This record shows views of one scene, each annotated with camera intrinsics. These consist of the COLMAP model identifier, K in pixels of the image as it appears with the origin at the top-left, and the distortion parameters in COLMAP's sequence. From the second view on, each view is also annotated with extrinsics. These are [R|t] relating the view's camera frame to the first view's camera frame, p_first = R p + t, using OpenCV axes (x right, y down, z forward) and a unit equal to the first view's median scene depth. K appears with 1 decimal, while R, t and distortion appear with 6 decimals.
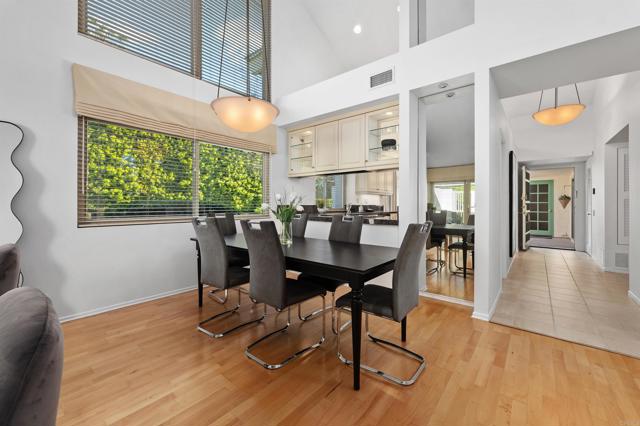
lens RADIAL K [[264.0, 0, 321.3], [0, 264.0, 208.4], [0, 0, 1]] dist [0.000294, -0.000039]
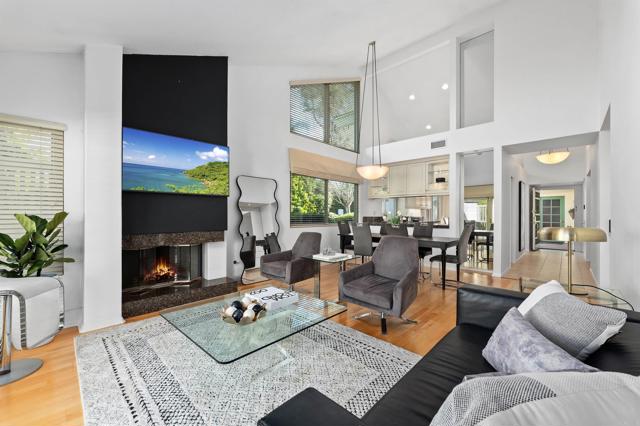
lens RADIAL K [[258.6, 0, 320.9], [0, 258.6, 219.4], [0, 0, 1]] dist [-0.000553, -0.000049]
pose [[0.997281, 0.003404, -0.073613, -0.296950], [-0.003309, 0.999994, 0.001408, 0.003250], [0.073617, -0.001161, 0.997286, -0.540258]]
